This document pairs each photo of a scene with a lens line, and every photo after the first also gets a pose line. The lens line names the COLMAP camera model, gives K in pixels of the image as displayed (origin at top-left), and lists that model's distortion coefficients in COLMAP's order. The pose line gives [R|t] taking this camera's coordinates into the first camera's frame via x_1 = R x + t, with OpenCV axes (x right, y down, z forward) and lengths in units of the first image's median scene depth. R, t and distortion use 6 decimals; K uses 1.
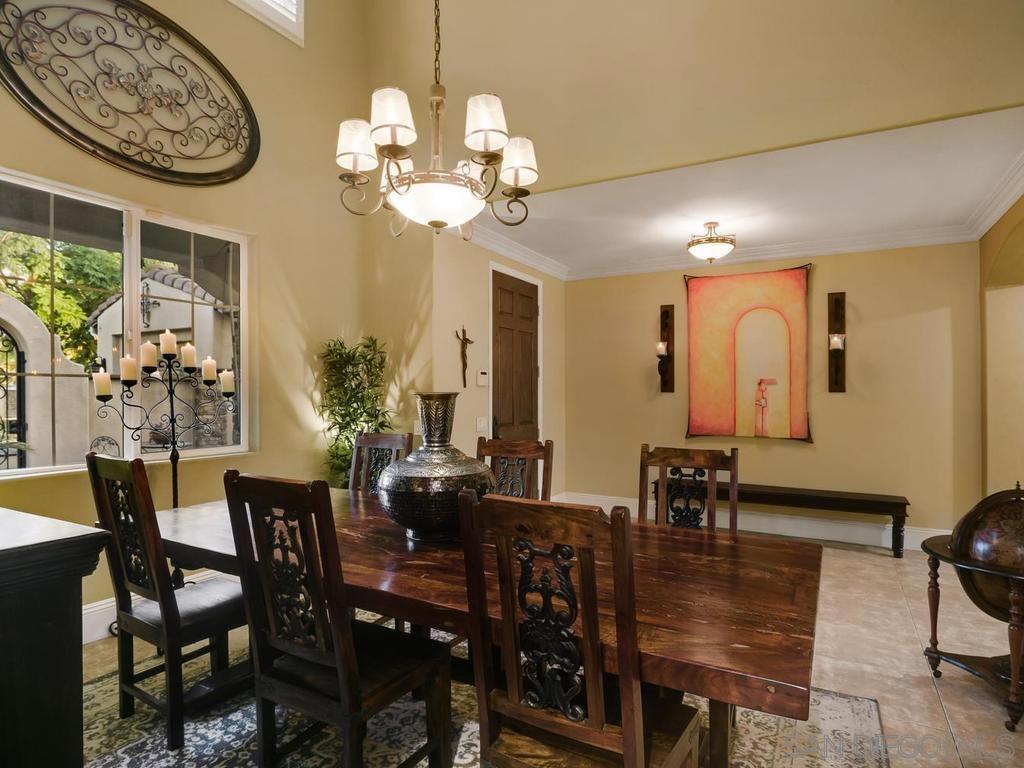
lens RADIAL K [[559.0, 0, 512.3], [0, 559.0, 386.7], [0, 0, 1]] dist [0.002754, -0.000610]
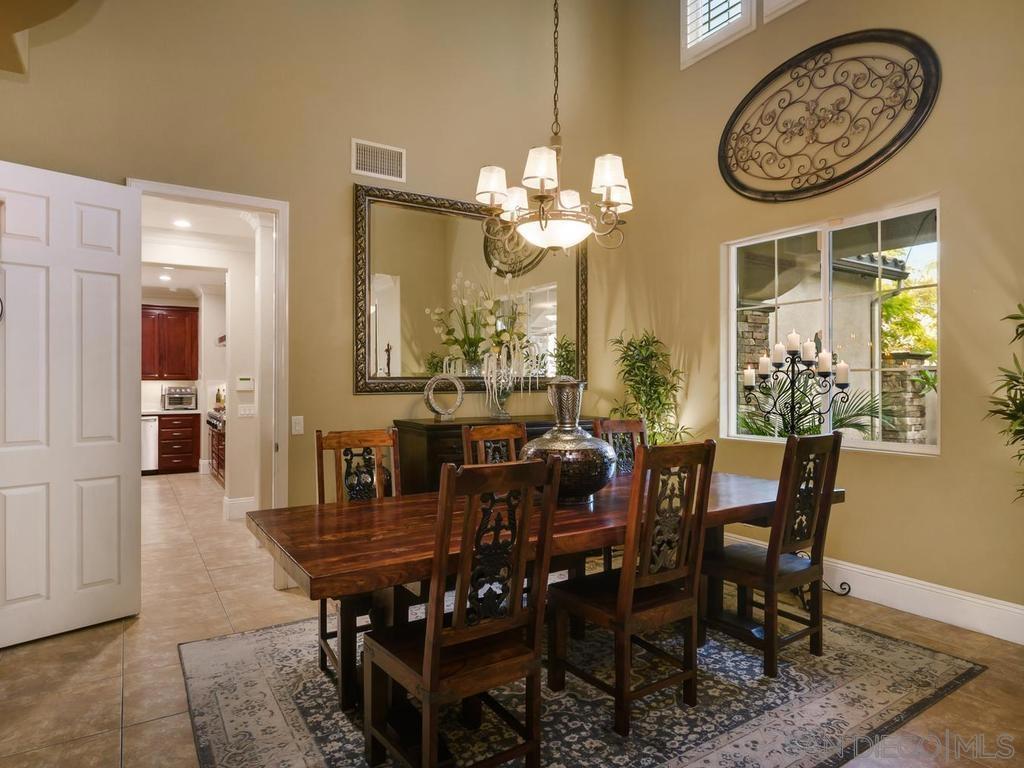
lens RADIAL K [[559.0, 0, 512.3], [0, 559.0, 386.7], [0, 0, 1]] dist [0.002754, -0.000610]
pose [[-0.429047, 0.000946, -0.903282, 0.648536], [0.005073, 0.999986, -0.001363, 0.013485], [0.903268, -0.005167, -0.429046, 0.933769]]
